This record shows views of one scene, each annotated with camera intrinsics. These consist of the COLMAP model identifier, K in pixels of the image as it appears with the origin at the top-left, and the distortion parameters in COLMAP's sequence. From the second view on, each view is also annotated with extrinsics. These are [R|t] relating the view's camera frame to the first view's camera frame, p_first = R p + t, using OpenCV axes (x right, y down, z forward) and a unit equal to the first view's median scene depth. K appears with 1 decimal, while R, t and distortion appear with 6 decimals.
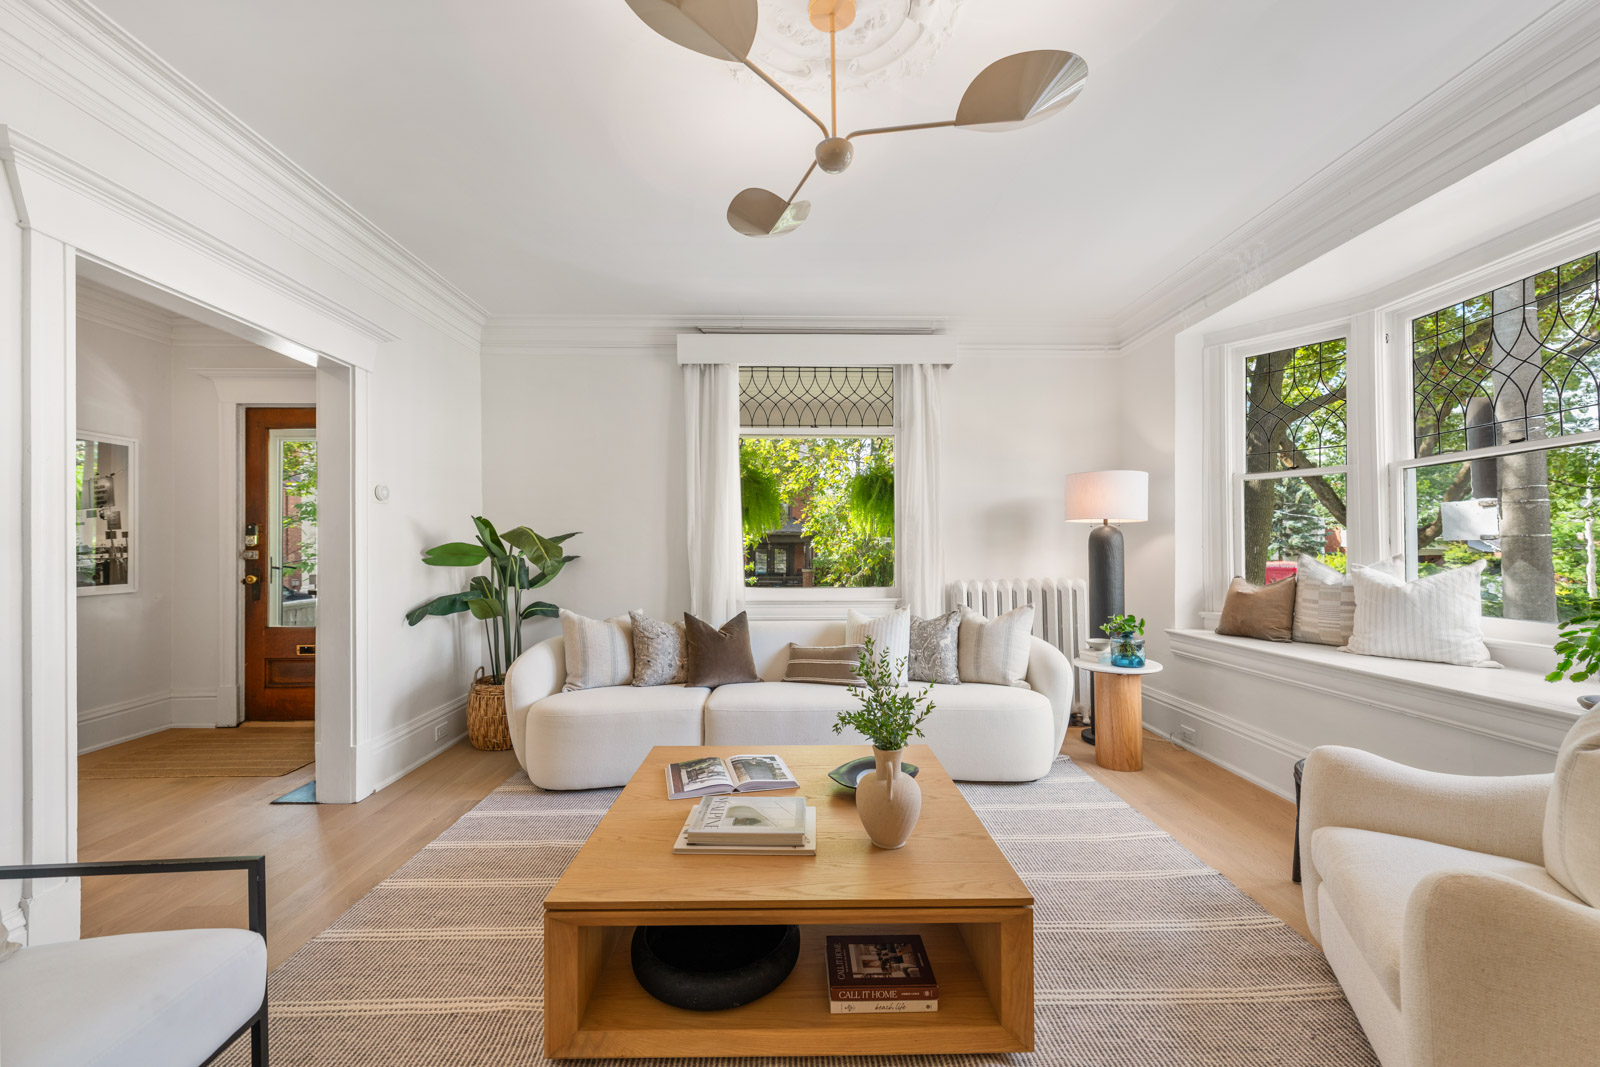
lens RADIAL K [[624.7, 0, 812.4], [0, 624.7, 540.2], [0, 0, 1]] dist [-0.002332, 0.000907]
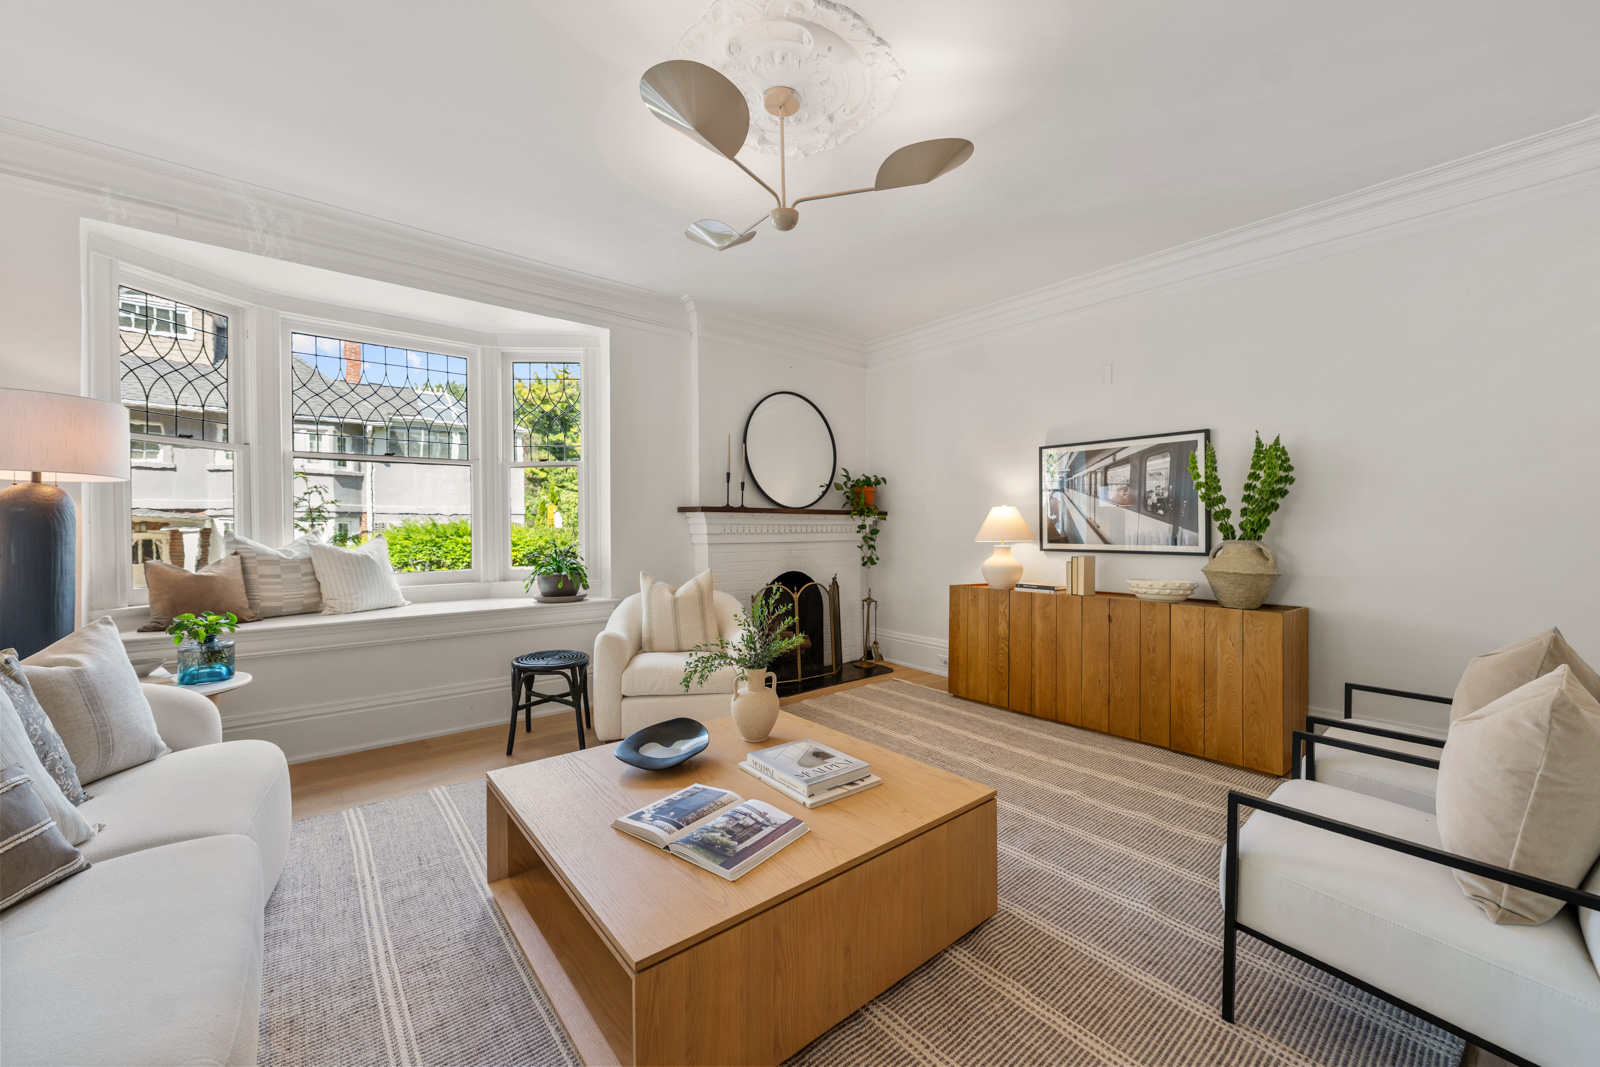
lens RADIAL K [[624.7, 0, 803.3], [0, 624.7, 528.5], [0, 0, 1]] dist [-0.002332, 0.000907]
pose [[-0.613287, 0.002127, 0.789857, -0.567675], [-0.004598, 0.999970, -0.006263, 0.023205], [-0.789847, -0.007473, -0.613259, 0.992541]]
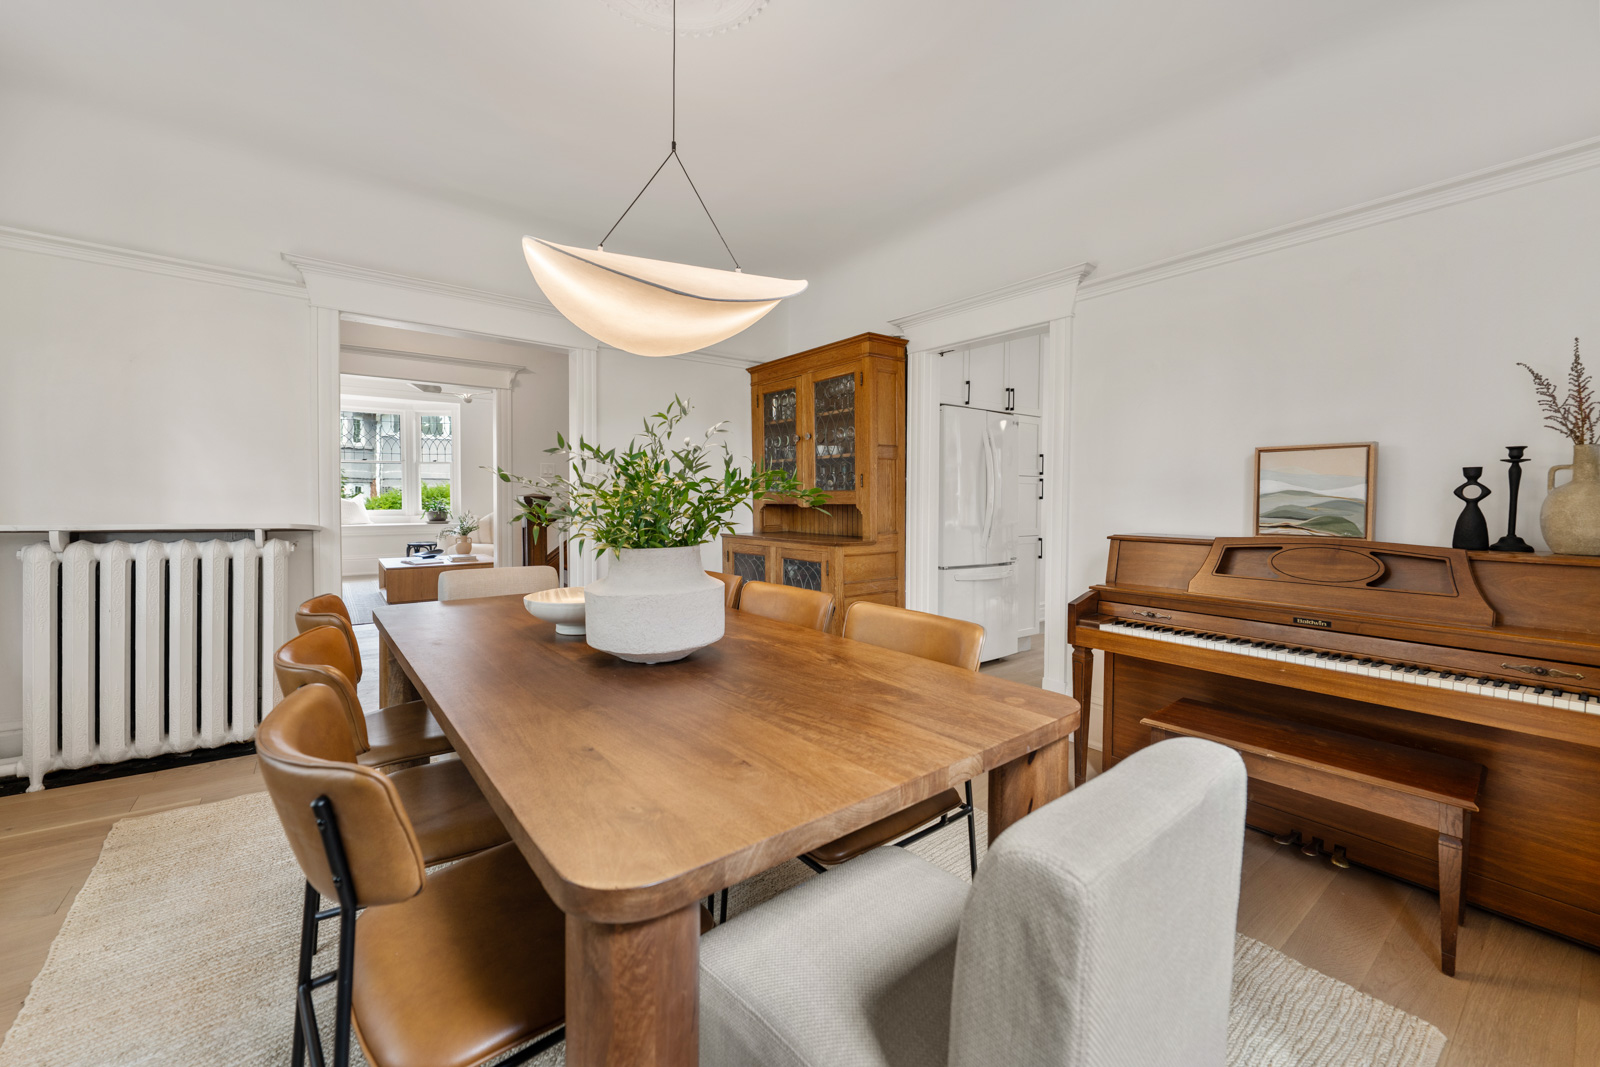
lens RADIAL K [[624.7, 0, 788.6], [0, 624.7, 501.8], [0, 0, 1]] dist [-0.002332, 0.000907]
pose [[-0.581897, -0.014441, 0.813134, -2.747301], [-0.018044, 0.999825, 0.004844, 0.022797], [-0.813062, -0.011854, -0.582056, 0.957380]]
